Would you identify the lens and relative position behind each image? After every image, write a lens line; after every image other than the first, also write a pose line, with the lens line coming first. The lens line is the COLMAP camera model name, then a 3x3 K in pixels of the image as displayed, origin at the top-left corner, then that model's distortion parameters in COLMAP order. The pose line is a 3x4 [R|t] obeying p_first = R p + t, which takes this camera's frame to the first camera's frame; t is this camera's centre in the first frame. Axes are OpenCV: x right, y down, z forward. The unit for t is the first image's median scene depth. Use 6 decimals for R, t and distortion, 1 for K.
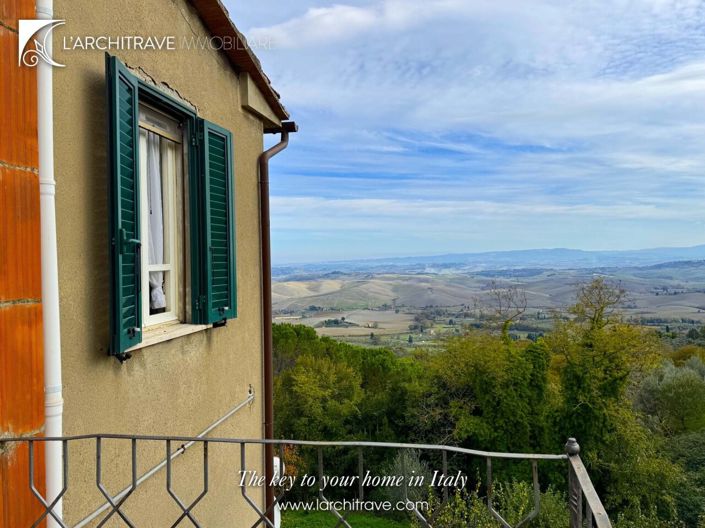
lens RADIAL K [[578.2, 0, 349.9], [0, 578.2, 258.3], [0, 0, 1]] dist [0.055720, -0.053783]
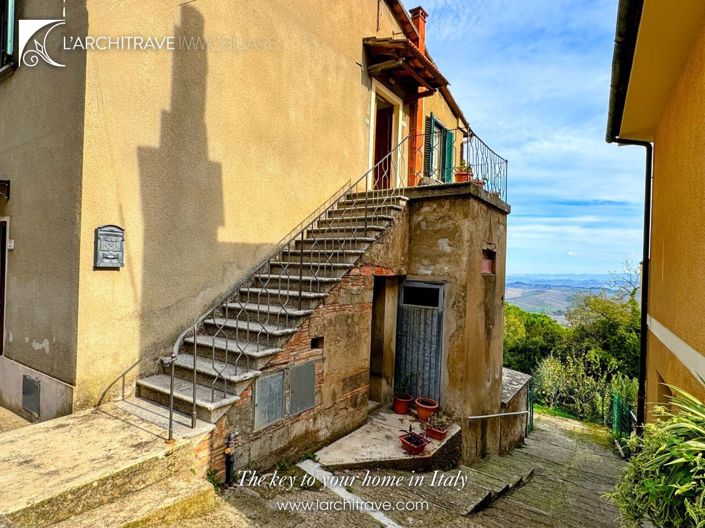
lens RADIAL K [[415.0, 0, 349.7], [0, 415.0, 267.0], [0, 0, 1]] dist [0.000848, 0.000079]
pose [[0.914608, 0.046857, -0.401617, 0.239118], [-0.049286, 0.998776, 0.004288, 0.548146], [0.401326, 0.015872, 0.915798, -1.379945]]
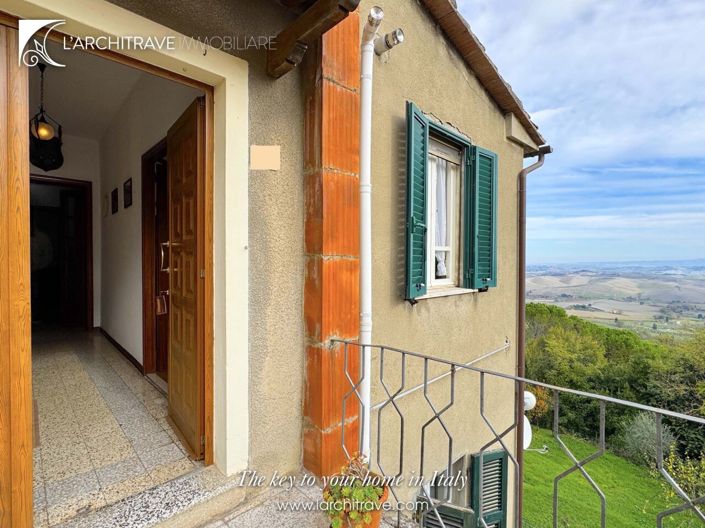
lens RADIAL K [[349.4, 0, 351.0], [0, 349.4, 265.1], [0, 0, 1]] dist [0.007007, -0.000417]
pose [[0.817800, 0.029641, -0.574739, 0.001094], [-0.018349, 0.999508, 0.025438, 0.030519], [0.575210, -0.010257, 0.817941, 0.090731]]
